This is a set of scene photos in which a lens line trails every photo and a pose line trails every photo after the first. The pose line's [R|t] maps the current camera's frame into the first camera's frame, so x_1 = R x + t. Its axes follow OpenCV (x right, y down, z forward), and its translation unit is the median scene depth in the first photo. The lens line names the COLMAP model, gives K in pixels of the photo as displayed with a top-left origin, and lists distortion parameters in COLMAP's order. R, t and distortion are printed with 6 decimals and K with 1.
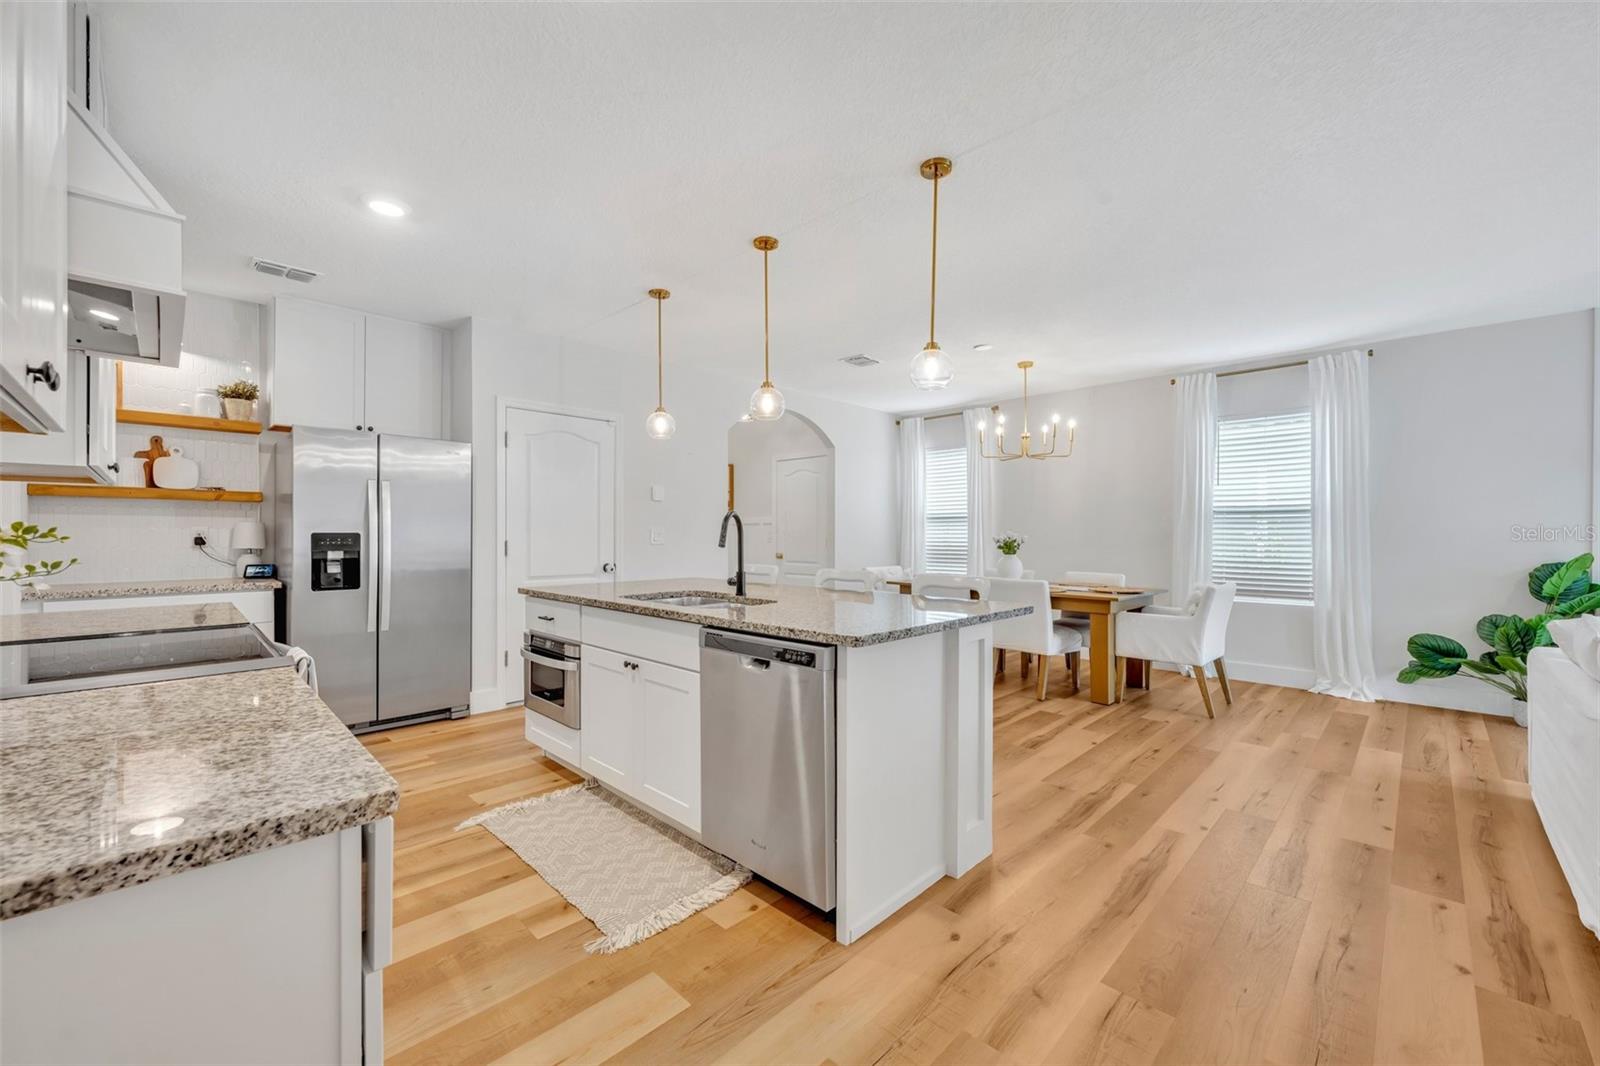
lens RADIAL K [[638.2, 0, 798.7], [0, 638.2, 539.0], [0, 0, 1]] dist [0.001012, -0.000100]
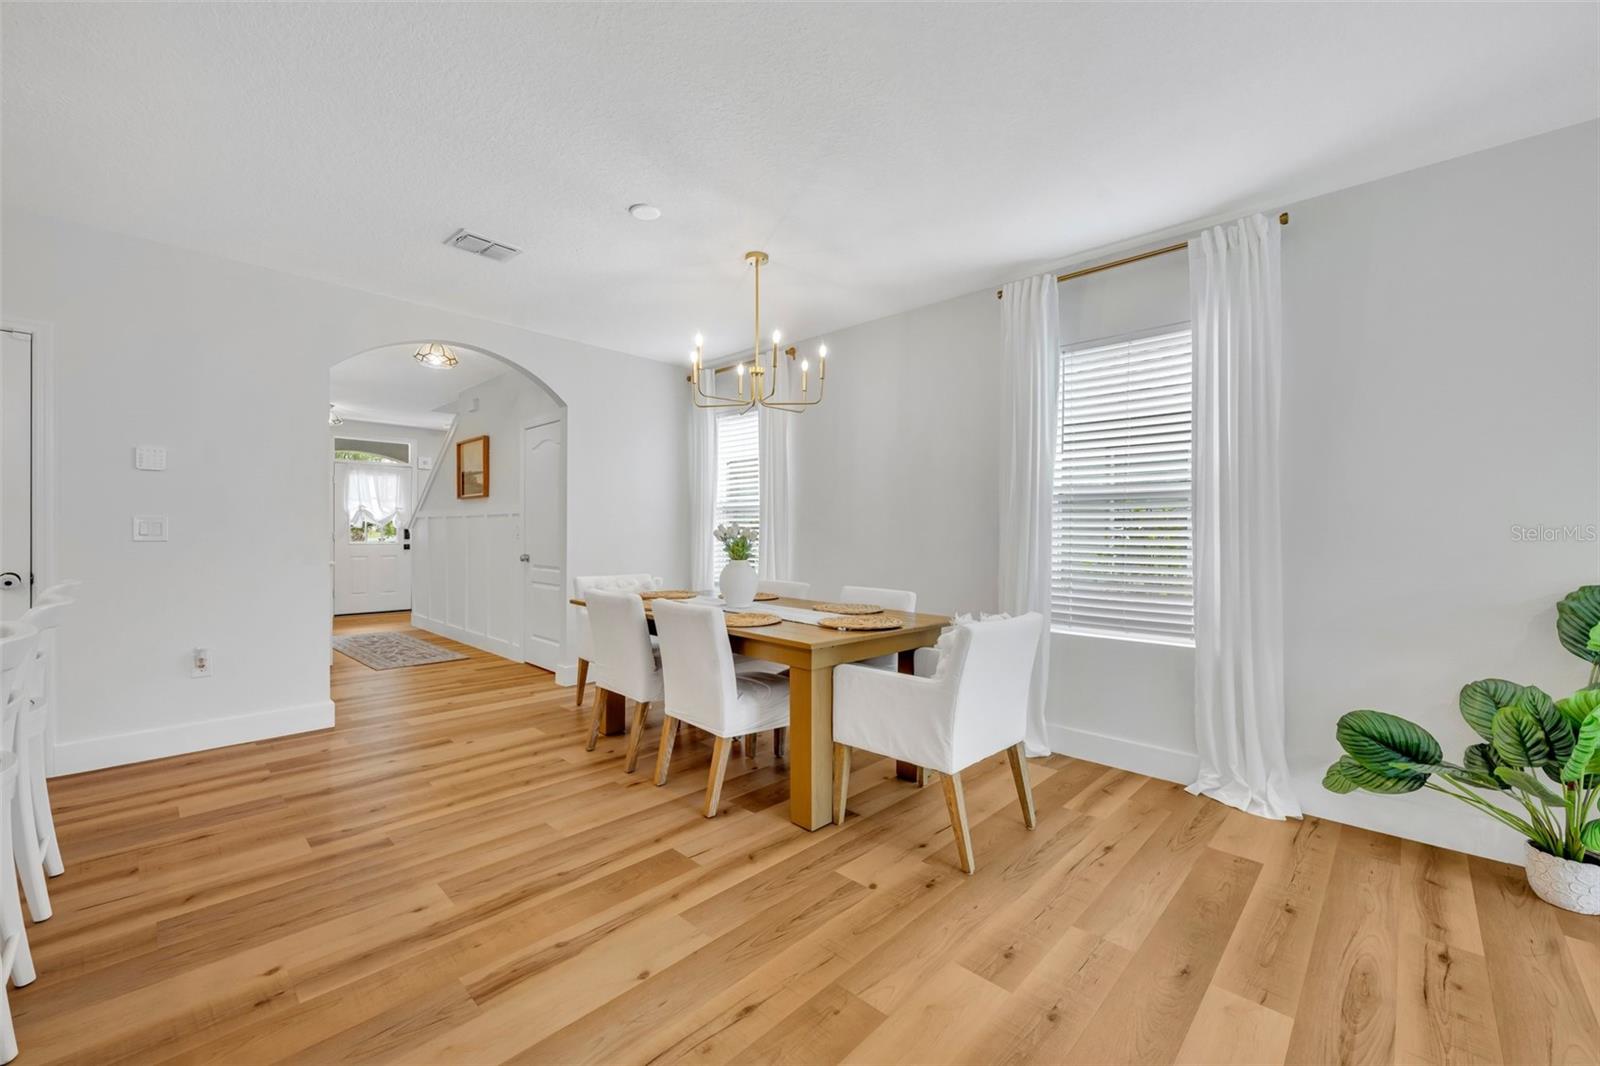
lens RADIAL K [[638.2, 0, 804.2], [0, 638.2, 538.2], [0, 0, 1]] dist [0.001012, -0.000100]
pose [[0.999840, 0.005386, 0.017072, 0.531334], [-0.005379, 0.999985, -0.000436, 0.003804], [-0.017074, 0.000344, 0.999854, 0.501475]]
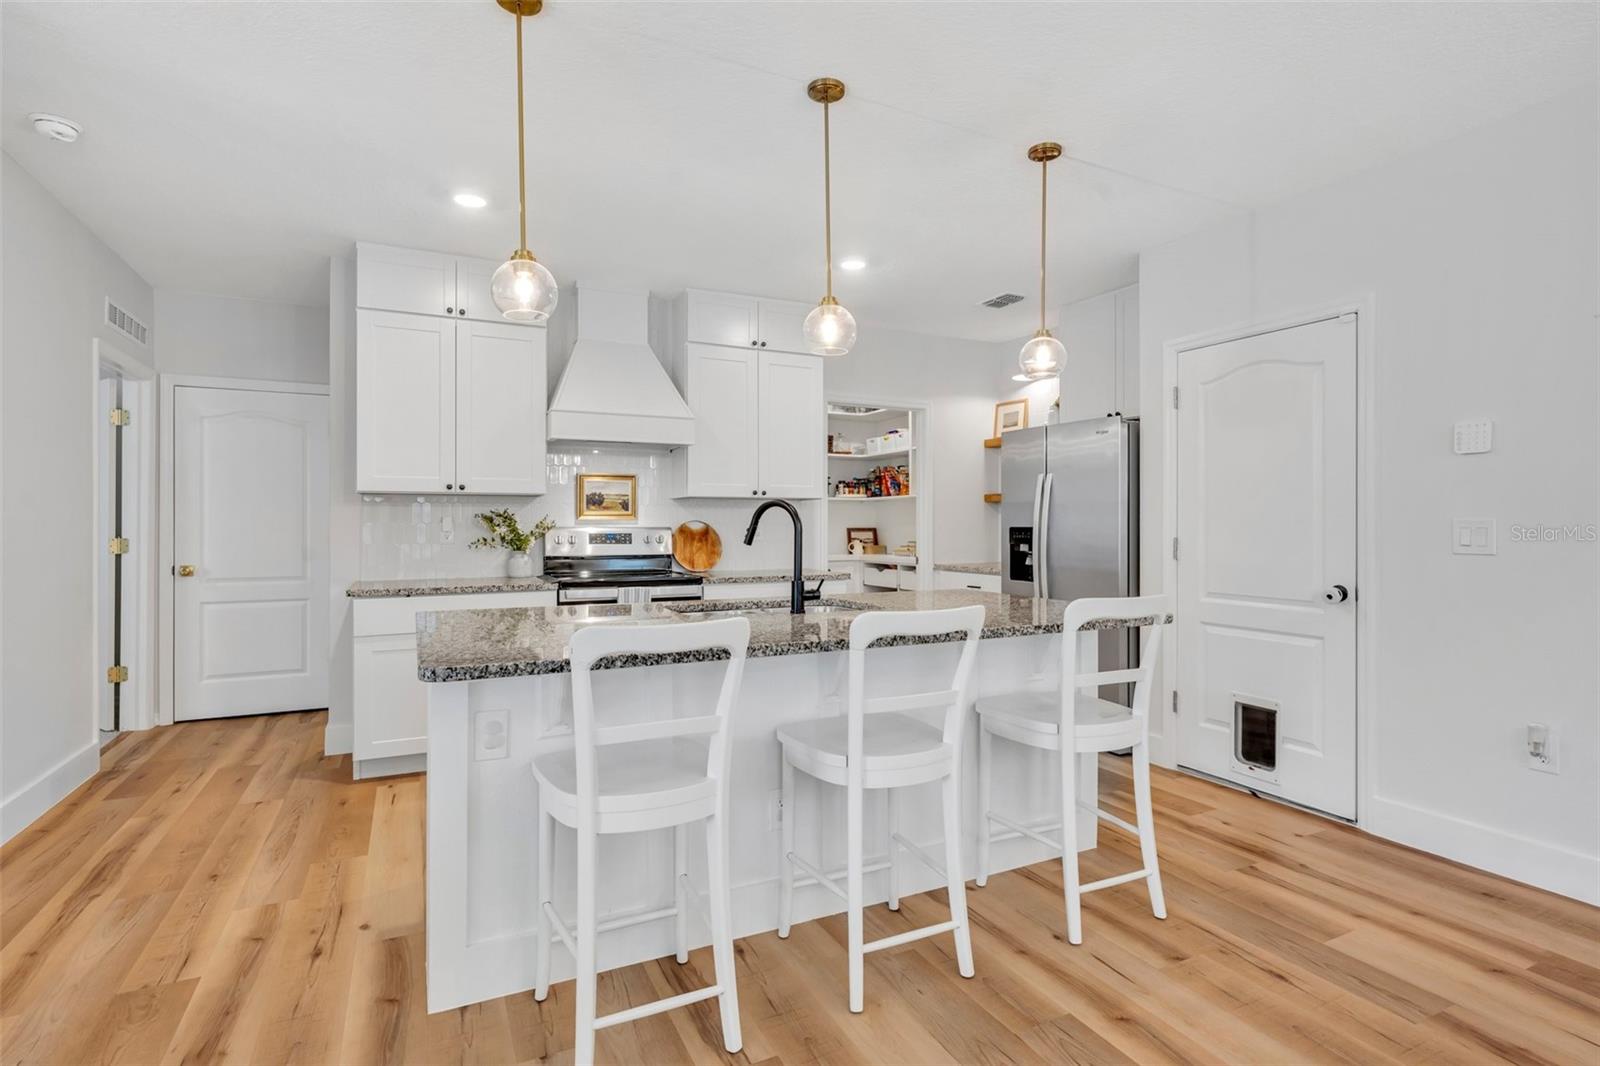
lens RADIAL K [[775.2, 0, 791.9], [0, 775.2, 523.4], [0, 0, 1]] dist [0.004191, -0.000403]
pose [[-0.333213, -0.004289, -0.942842, 0.572263], [-0.008844, 0.999960, -0.001423, -0.009537], [0.942810, 0.007864, -0.333238, 0.988722]]
